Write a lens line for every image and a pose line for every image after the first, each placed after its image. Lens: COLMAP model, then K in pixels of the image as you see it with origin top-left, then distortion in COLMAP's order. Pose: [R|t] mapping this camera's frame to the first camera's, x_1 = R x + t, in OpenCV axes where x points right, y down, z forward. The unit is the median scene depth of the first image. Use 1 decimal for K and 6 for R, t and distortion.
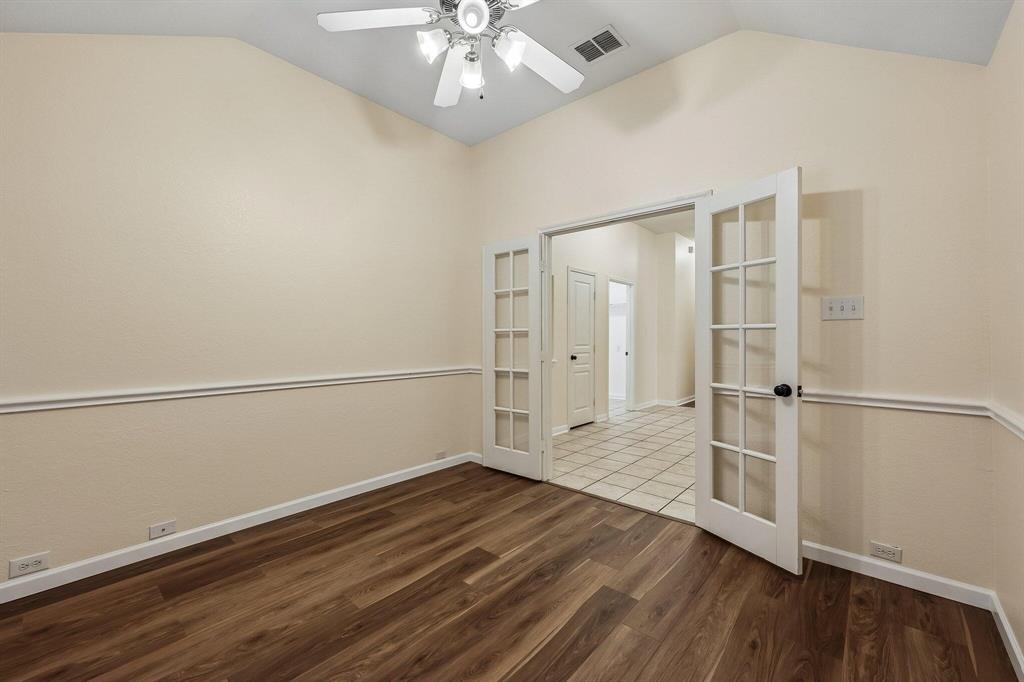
lens RADIAL K [[412.9, 0, 510.9], [0, 412.9, 340.7], [0, 0, 1]] dist [0.000698, -0.000344]
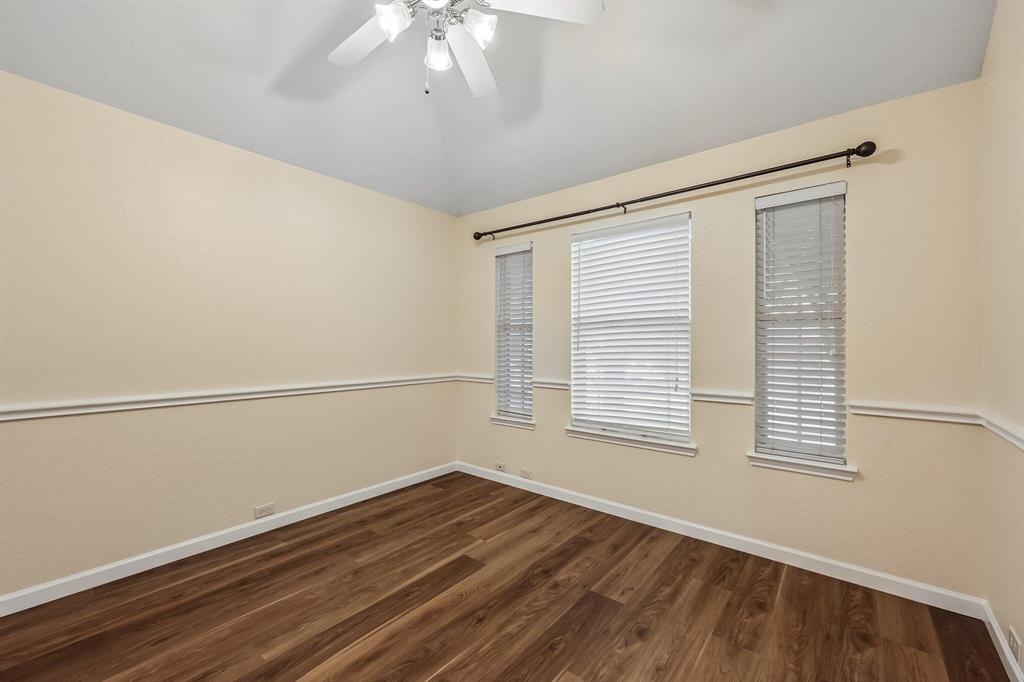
lens RADIAL K [[412.9, 0, 510.9], [0, 412.9, 340.7], [0, 0, 1]] dist [0.000698, -0.000344]
pose [[-0.999466, -0.001812, -0.032634, -0.247444], [-0.001885, 0.999996, 0.002197, -0.019489], [0.032630, 0.002258, -0.999465, 2.007081]]
